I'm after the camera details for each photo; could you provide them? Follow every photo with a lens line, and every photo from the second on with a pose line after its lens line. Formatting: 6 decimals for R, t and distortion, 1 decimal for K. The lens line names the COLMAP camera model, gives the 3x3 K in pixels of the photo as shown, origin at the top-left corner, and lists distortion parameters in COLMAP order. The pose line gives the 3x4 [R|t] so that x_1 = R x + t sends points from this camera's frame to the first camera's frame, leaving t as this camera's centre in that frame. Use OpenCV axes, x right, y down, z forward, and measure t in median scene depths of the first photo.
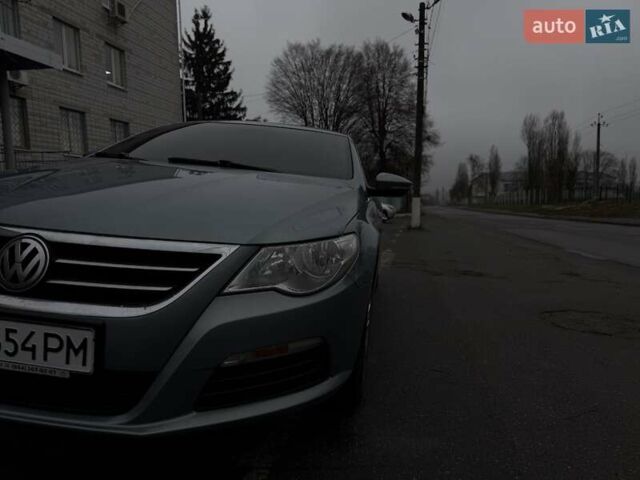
lens RADIAL K [[463.8, 0, 318.5], [0, 463.8, 243.8], [0, 0, 1]] dist [0.048267, -0.042547]
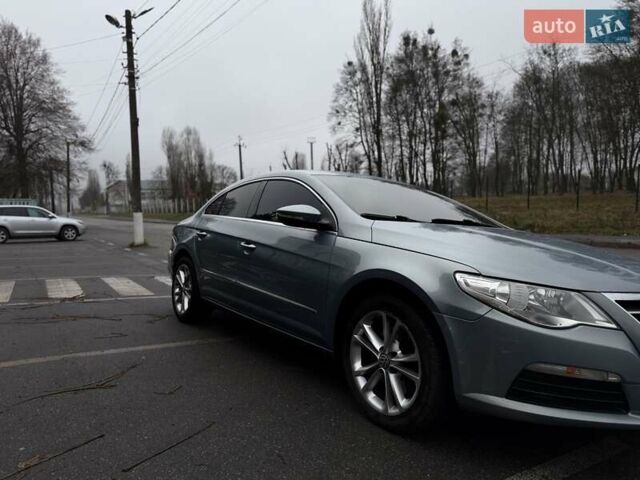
lens RADIAL K [[463.8, 0, 322.6], [0, 463.8, 241.9], [0, 0, 1]] dist [0.048267, -0.042547]
pose [[0.730823, -0.059122, 0.680002, -1.979373], [0.073160, 0.997287, 0.008080, -0.251144], [-0.678635, 0.043844, 0.733166, 0.570509]]
